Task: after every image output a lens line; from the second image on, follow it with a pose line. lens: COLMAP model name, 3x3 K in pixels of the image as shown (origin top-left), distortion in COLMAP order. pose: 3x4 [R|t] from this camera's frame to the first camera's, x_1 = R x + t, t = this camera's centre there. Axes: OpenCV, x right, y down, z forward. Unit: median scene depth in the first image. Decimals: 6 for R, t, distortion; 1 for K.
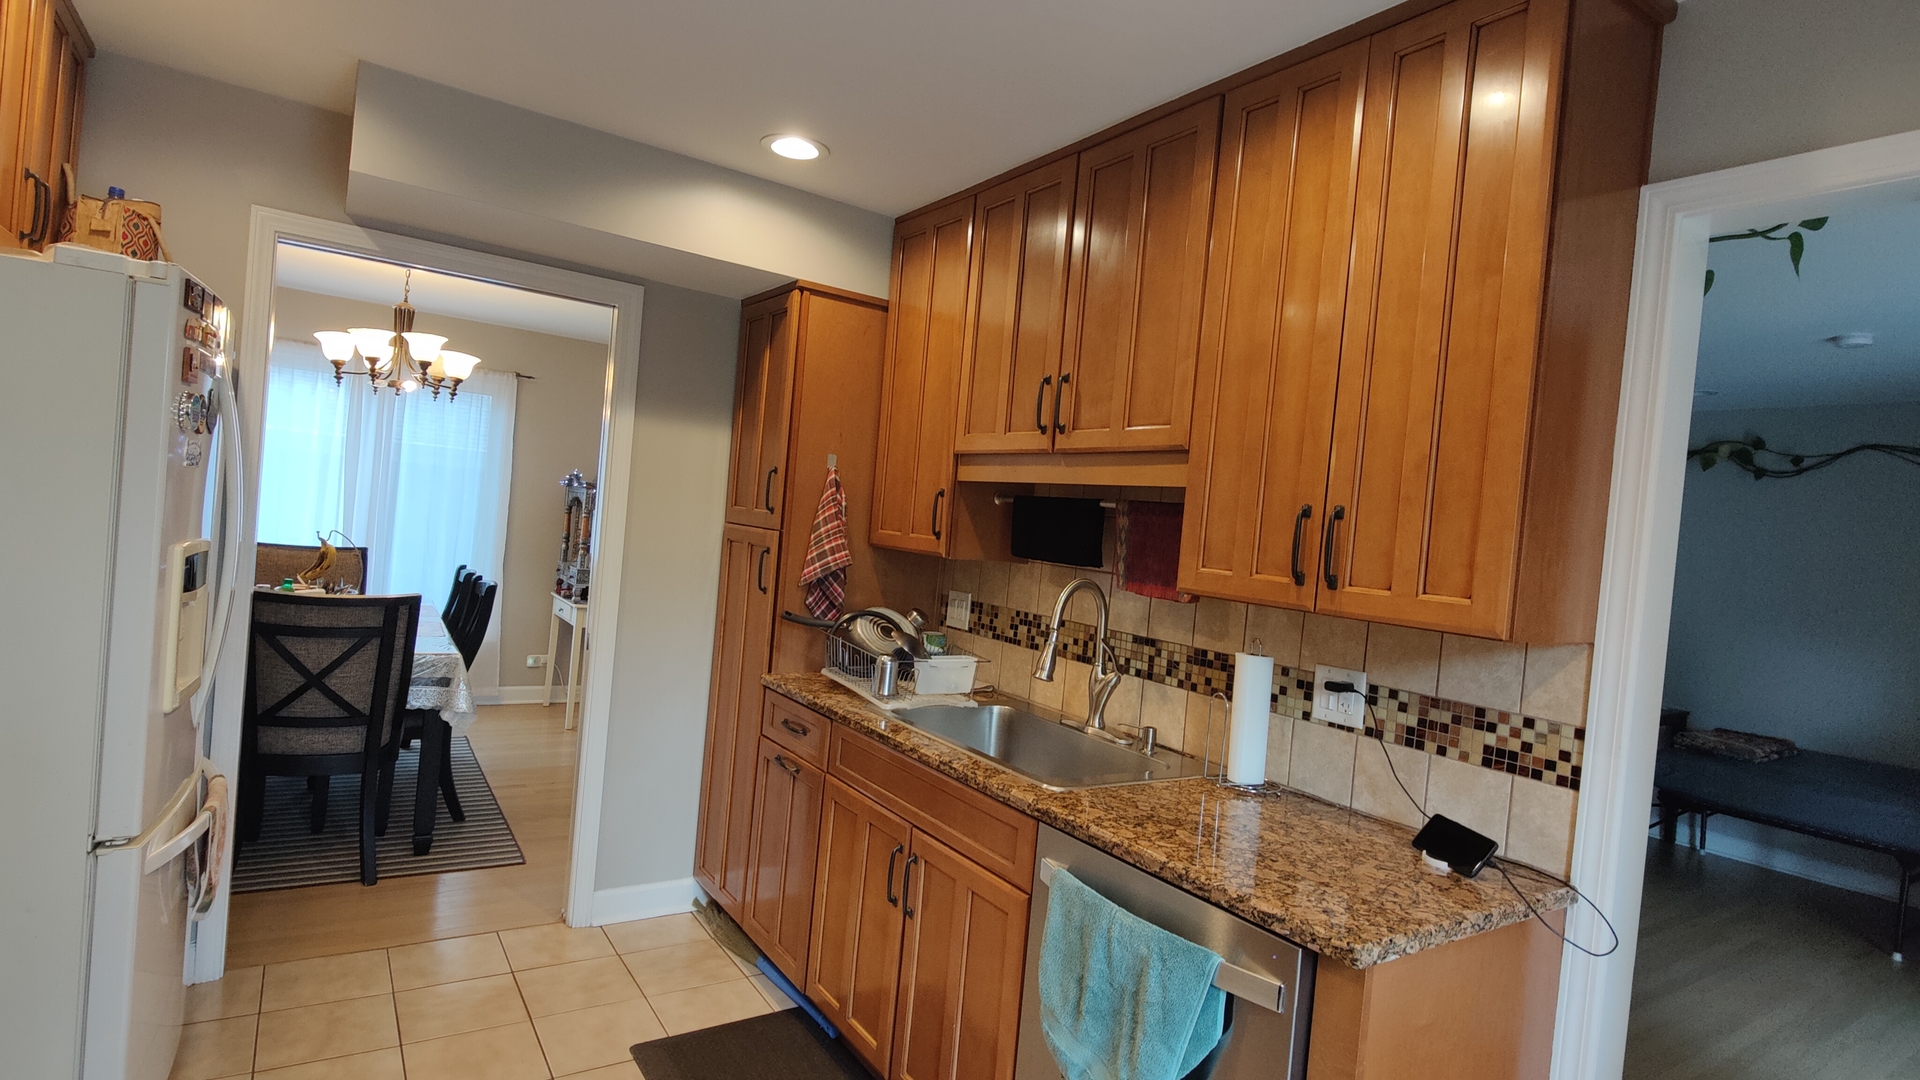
lens RADIAL K [[968.6, 0, 960.0], [0, 968.6, 540.0], [0, 0, 1]] dist [0.004813, 0.000376]
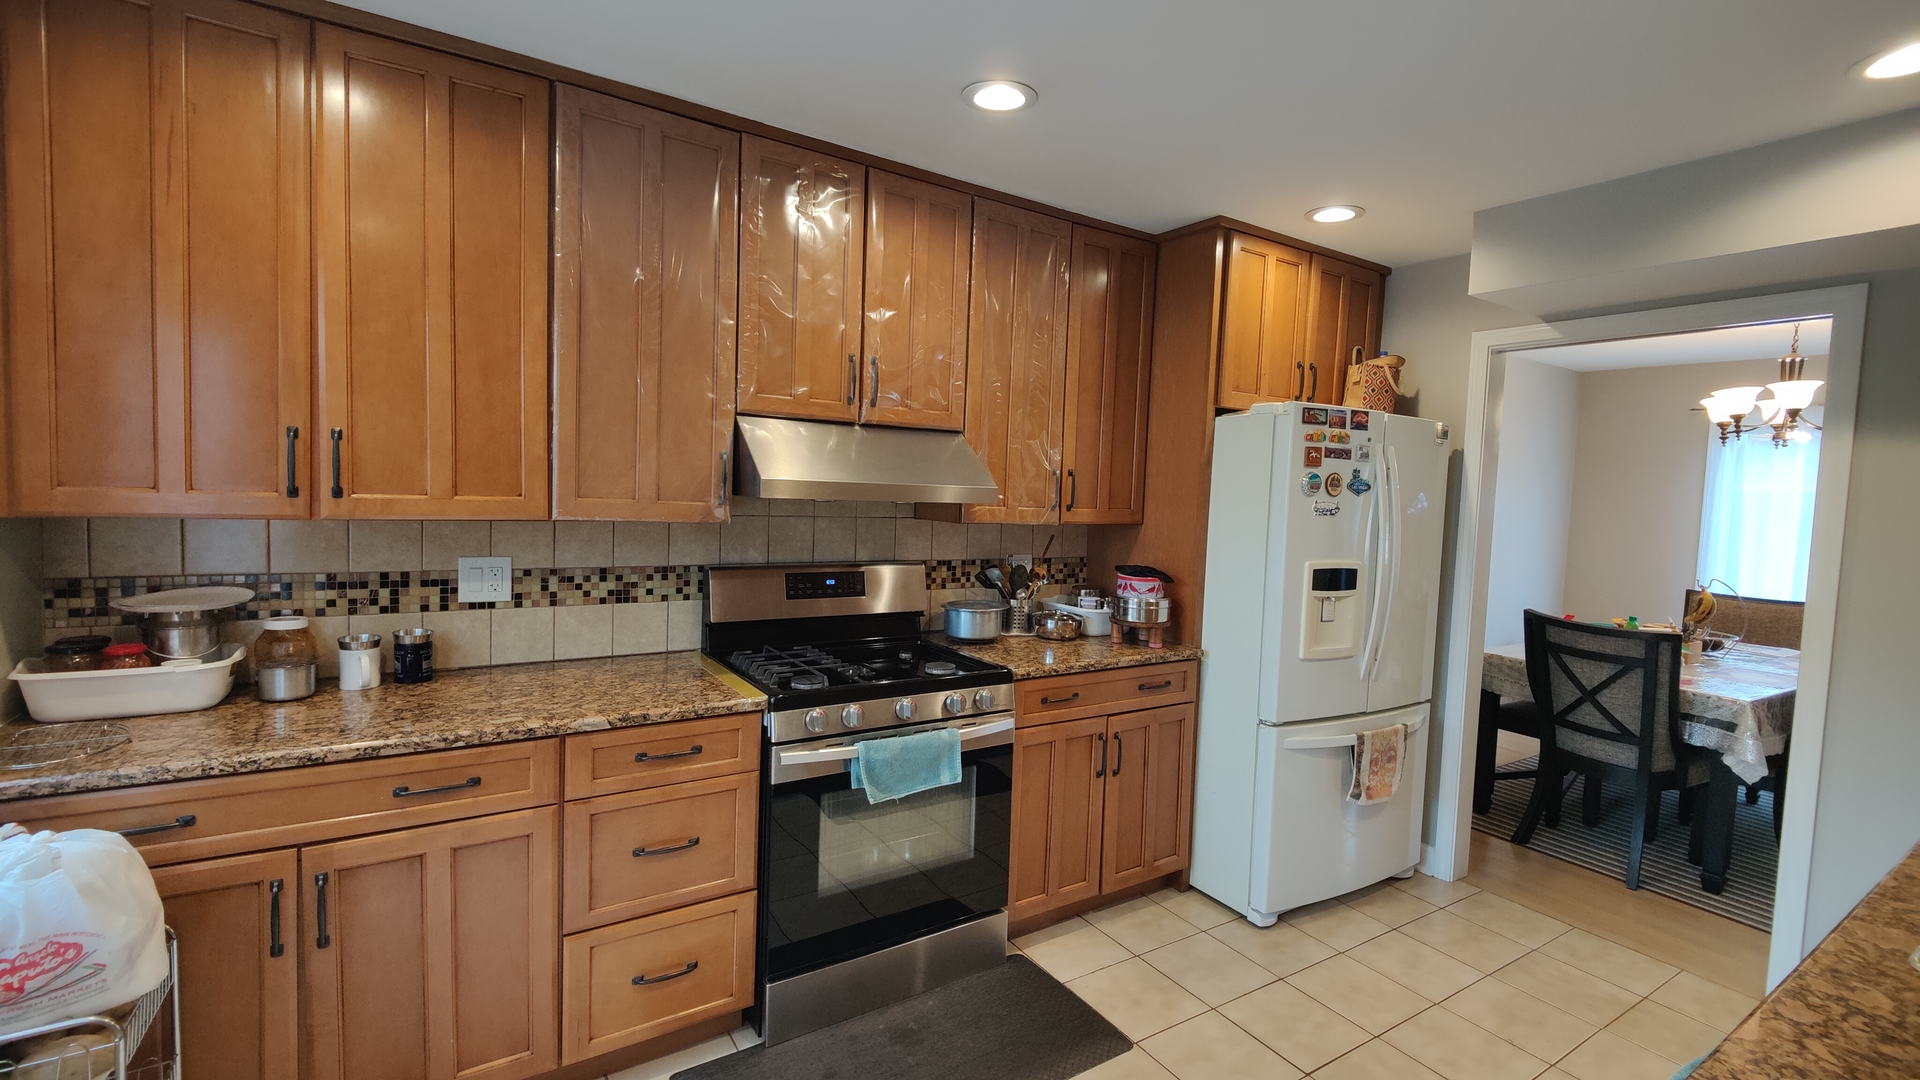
lens RADIAL K [[806.1, 0, 960.0], [0, 806.1, 540.0], [0, 0, 1]] dist [-0.000069, 0.000073]
pose [[-0.017343, -0.029235, -0.999422, 0.346334], [-0.053549, 0.998165, -0.028269, 0.021830], [0.998415, 0.053028, -0.018876, 0.226360]]
